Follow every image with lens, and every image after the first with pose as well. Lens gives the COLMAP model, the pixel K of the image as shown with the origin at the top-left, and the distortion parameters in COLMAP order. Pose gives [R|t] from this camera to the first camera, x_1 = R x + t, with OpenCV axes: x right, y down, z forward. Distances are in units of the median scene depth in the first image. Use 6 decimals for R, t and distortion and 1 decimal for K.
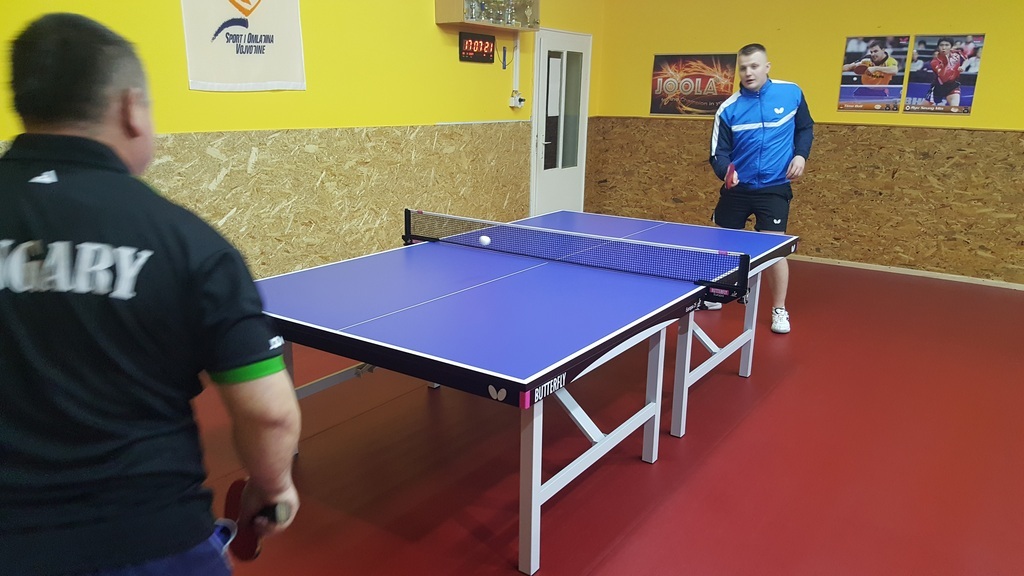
lens RADIAL K [[832.5, 0, 512.0], [0, 832.5, 288.0], [0, 0, 1]] dist [-0.000408, -0.013975]
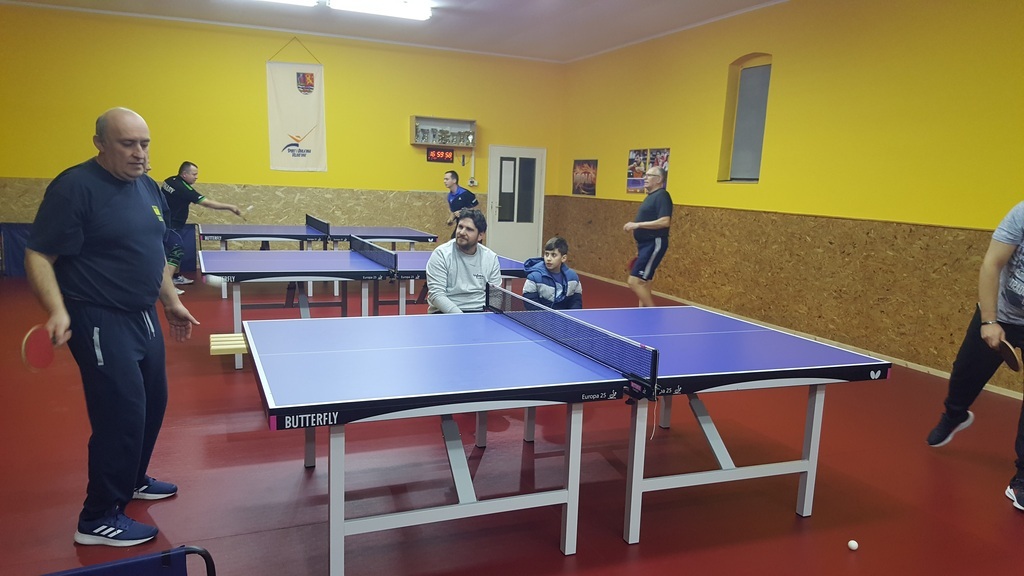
lens RADIAL K [[781.7, 0, 512.0], [0, 781.7, 288.0], [0, 0, 1]] dist [0.006327, 0.006045]
pose [[0.824837, 0.098086, -0.556797, 1.140581], [-0.161571, 0.984659, -0.065892, 0.119710], [0.541792, 0.144312, 0.828031, -0.410986]]
